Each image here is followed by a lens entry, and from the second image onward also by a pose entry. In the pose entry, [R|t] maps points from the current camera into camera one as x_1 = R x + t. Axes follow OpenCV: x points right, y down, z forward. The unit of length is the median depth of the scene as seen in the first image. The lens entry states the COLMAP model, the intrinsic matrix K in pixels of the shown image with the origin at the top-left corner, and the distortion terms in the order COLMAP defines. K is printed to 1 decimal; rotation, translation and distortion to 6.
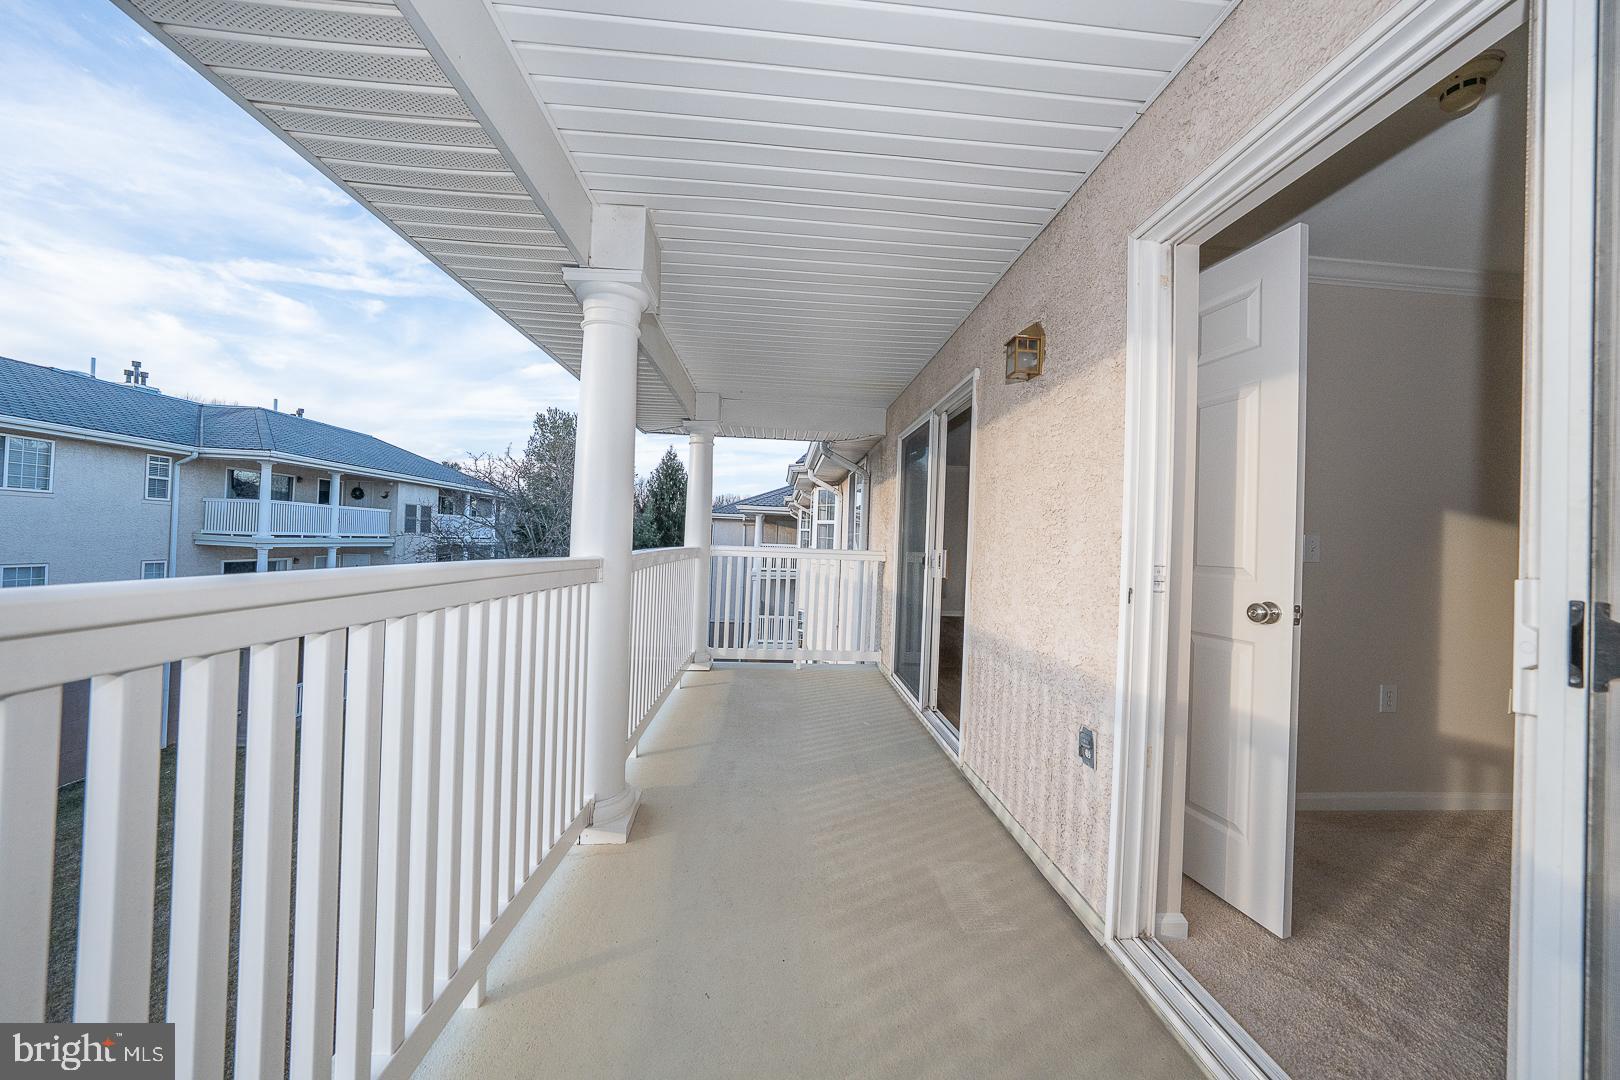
lens RADIAL K [[556.9, 0, 812.4], [0, 556.9, 534.9], [0, 0, 1]] dist [-0.023314, 0.004767]
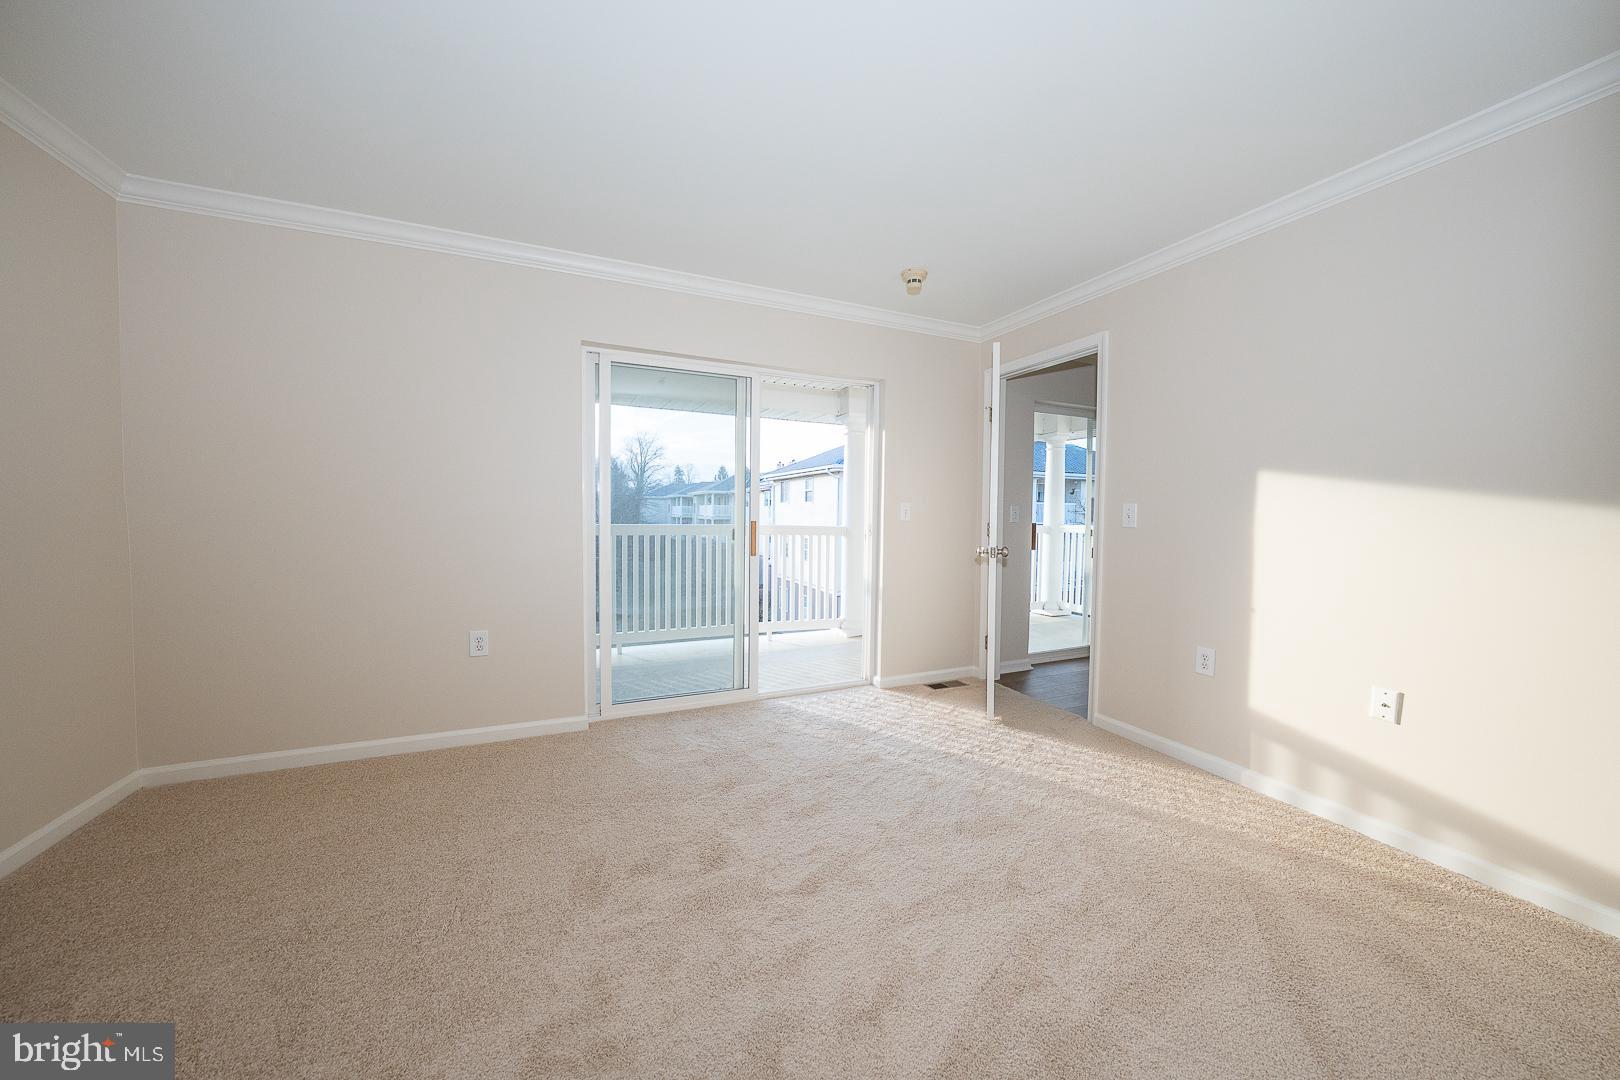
lens RADIAL K [[556.9, 0, 812.4], [0, 556.9, 534.9], [0, 0, 1]] dist [-0.023314, 0.004767]
pose [[0.343513, 0.002272, -0.939145, 1.782048], [0.018392, 0.999789, 0.009145, 0.053731], [0.938968, -0.020414, 0.343399, -0.002853]]
